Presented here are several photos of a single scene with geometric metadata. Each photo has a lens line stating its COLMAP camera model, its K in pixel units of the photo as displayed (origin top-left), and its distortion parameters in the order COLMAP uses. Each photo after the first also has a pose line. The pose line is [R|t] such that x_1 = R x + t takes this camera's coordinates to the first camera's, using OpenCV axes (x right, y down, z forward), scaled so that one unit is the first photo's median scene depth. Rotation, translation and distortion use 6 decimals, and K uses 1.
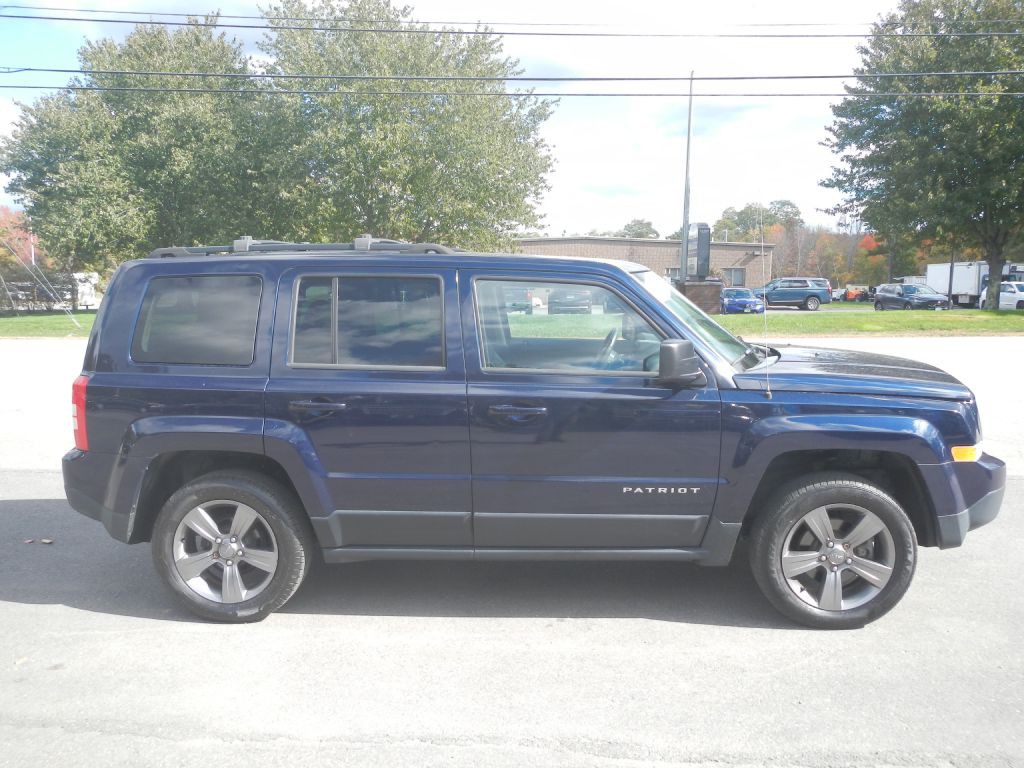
lens RADIAL K [[834.6, 0, 514.9], [0, 834.6, 385.4], [0, 0, 1]] dist [-0.003785, -0.010710]
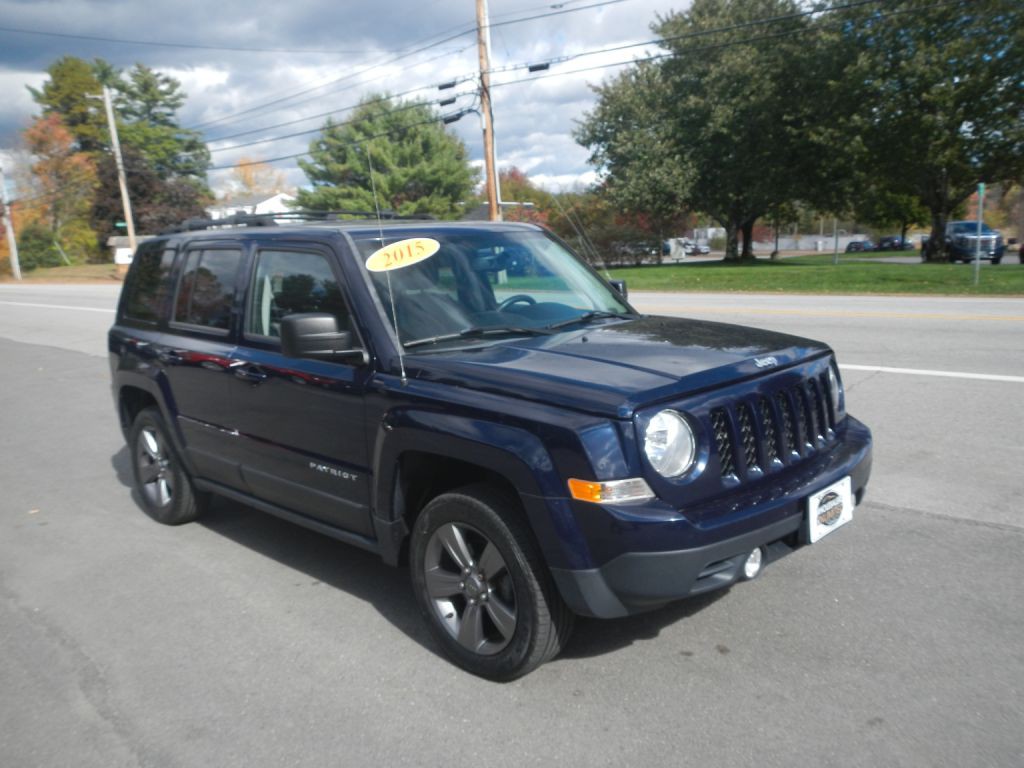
lens RADIAL K [[832.5, 0, 518.4], [0, 832.5, 383.6], [0, 0, 1]] dist [0.005705, -0.005244]
pose [[0.738335, 0.089953, -0.668408, 0.919090], [-0.050578, 0.995660, 0.078124, -0.057838], [0.672535, -0.023876, 0.739680, 0.417822]]
